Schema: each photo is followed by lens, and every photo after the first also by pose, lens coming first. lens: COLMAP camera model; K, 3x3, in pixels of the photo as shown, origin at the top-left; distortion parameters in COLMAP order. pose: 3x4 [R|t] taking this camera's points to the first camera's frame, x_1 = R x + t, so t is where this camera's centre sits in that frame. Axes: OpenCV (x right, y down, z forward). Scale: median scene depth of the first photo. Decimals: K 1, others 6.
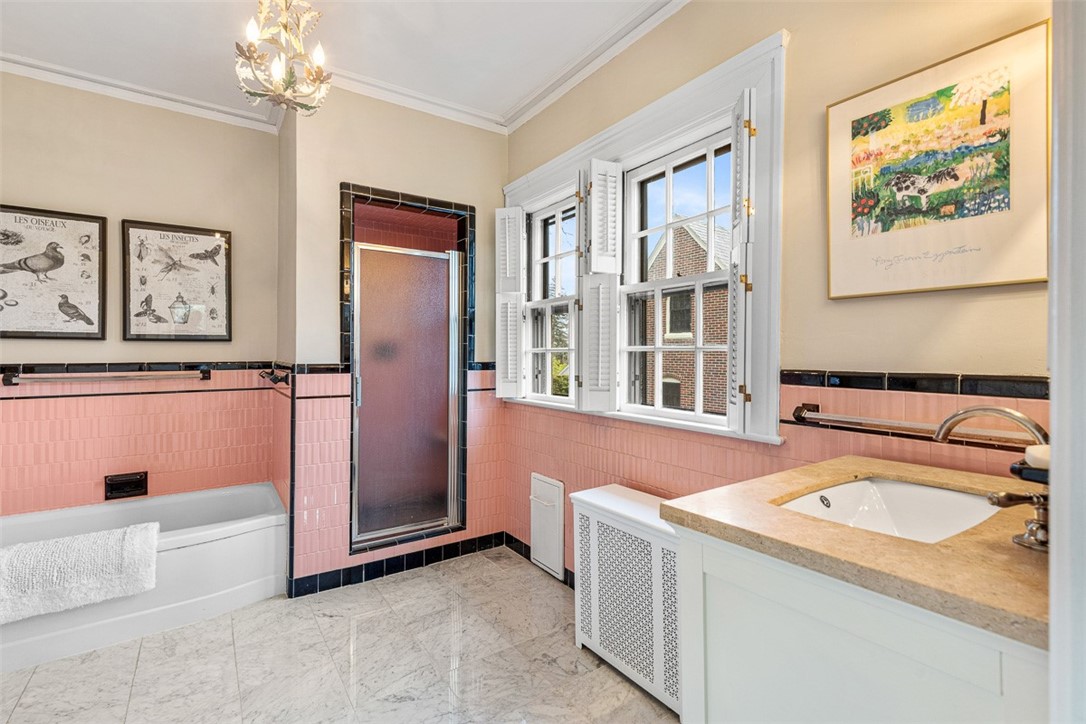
lens RADIAL K [[498.6, 0, 543.8], [0, 498.6, 354.3], [0, 0, 1]] dist [0.009237, -0.001310]
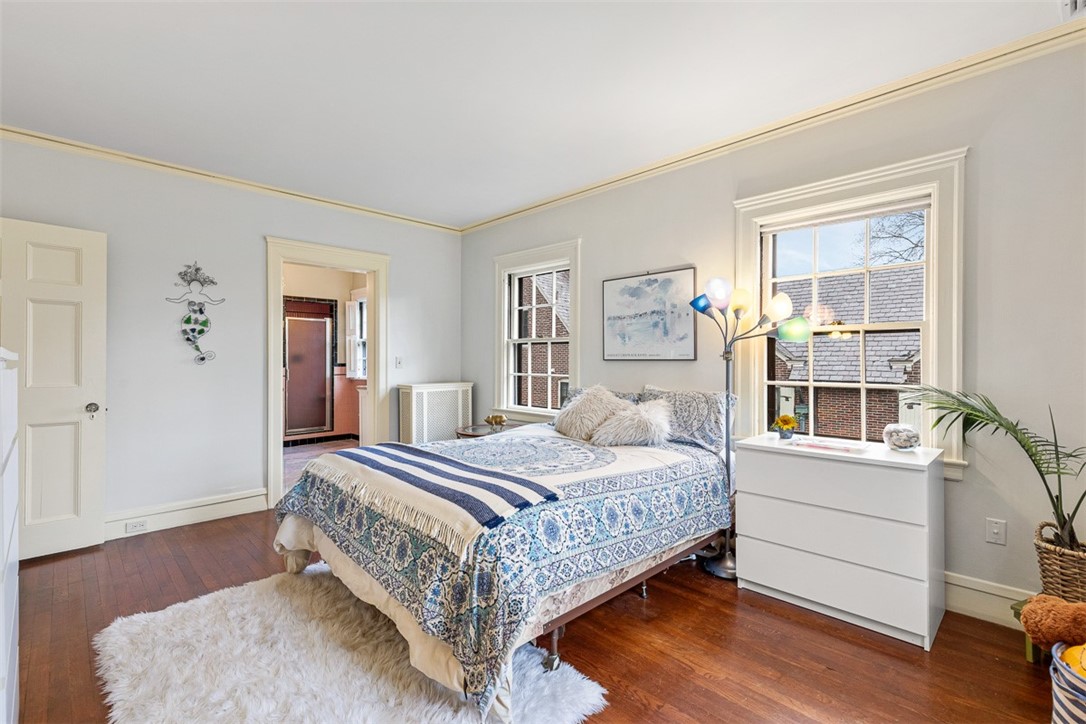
lens RADIAL K [[498.6, 0, 547.6], [0, 498.6, 359.4], [0, 0, 1]] dist [0.009237, -0.001310]
pose [[0.979945, -0.005593, 0.199189, 0.387963], [0.006588, 0.999969, -0.004332, 0.013464], [-0.199158, 0.005558, 0.979952, -1.620115]]
